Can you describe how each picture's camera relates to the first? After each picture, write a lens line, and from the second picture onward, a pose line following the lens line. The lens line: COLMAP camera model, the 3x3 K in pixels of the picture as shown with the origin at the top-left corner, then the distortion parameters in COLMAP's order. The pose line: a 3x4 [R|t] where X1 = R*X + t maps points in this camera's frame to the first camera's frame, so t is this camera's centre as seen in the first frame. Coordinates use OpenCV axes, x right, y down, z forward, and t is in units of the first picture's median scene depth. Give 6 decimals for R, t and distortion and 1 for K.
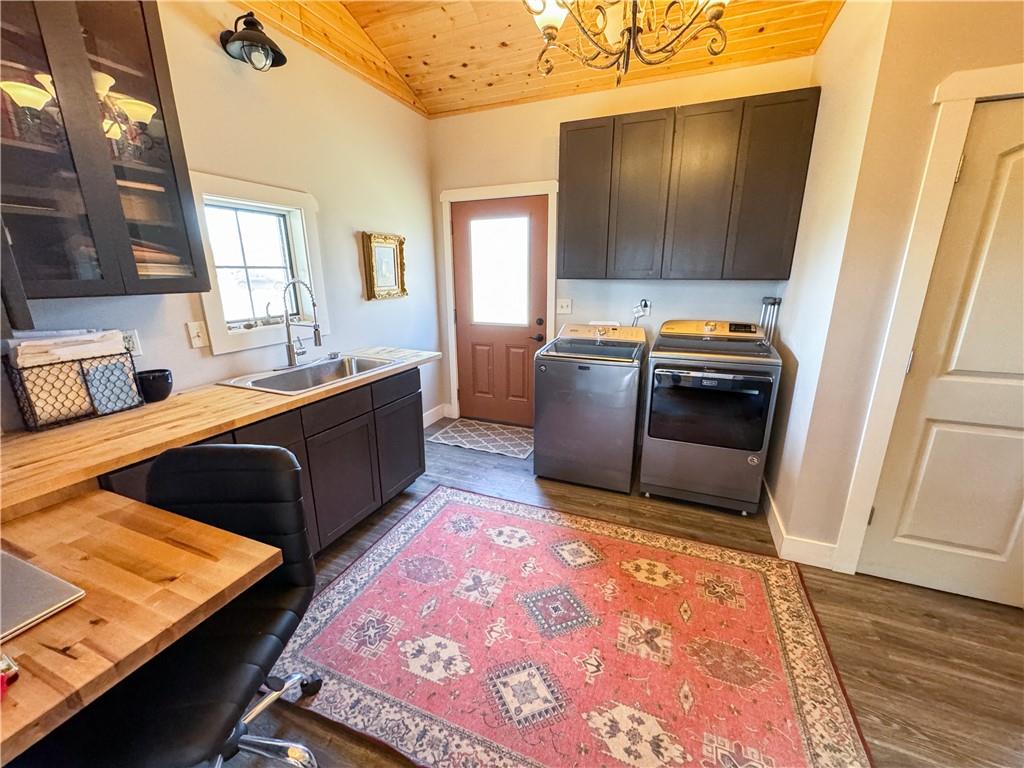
lens RADIAL K [[410.6, 0, 512.0], [0, 410.6, 384.0], [0, 0, 1]] dist [0.000128, 0.000015]
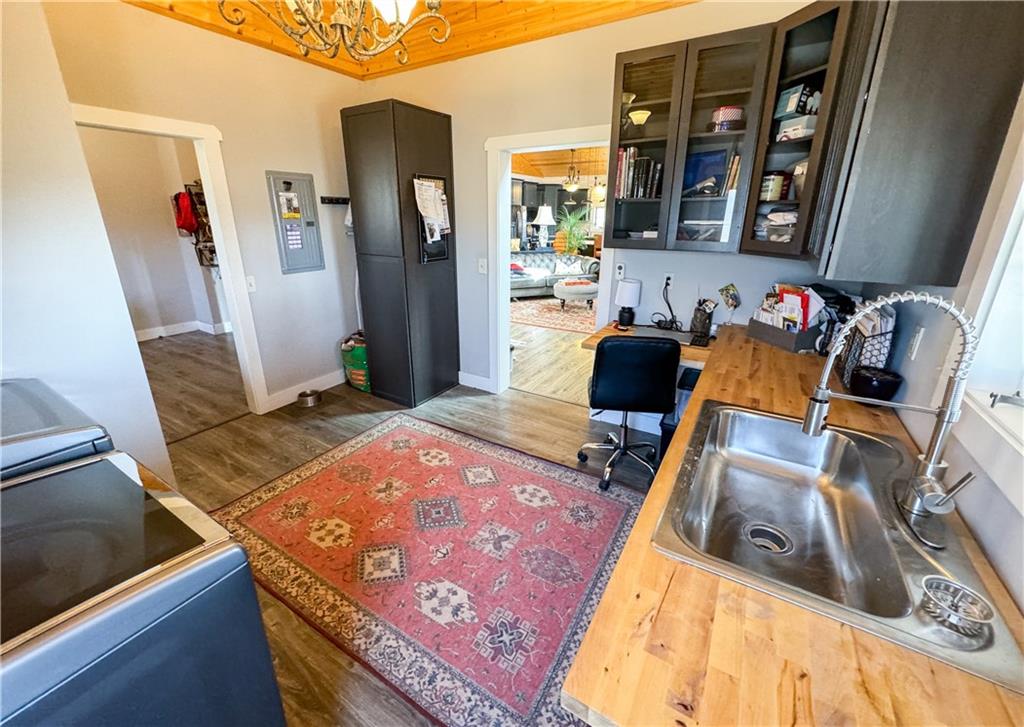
lens RADIAL K [[409.8, 0, 510.8], [0, 409.8, 342.0], [0, 0, 1]] dist [-0.000087, -0.000029]
pose [[-0.987788, -0.046478, 0.148711, -0.240585], [0.040893, 0.843668, 0.535306, -0.481668], [-0.150342, 0.534850, -0.831464, 1.542899]]
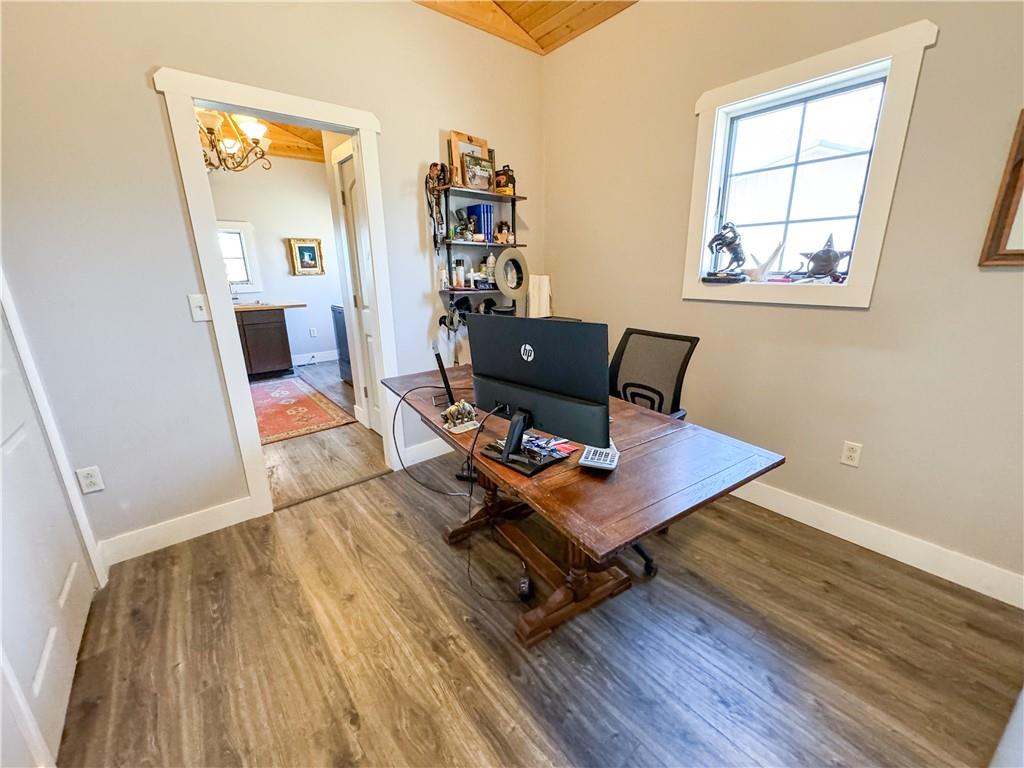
lens RADIAL K [[410.6, 0, 512.0], [0, 410.6, 384.0], [0, 0, 1]] dist [0.000128, 0.000015]
pose [[0.880026, 0.118896, -0.459802, 2.124884], [-0.113167, 0.992766, 0.040119, 0.140471], [0.461246, 0.016729, 0.887115, -0.255600]]
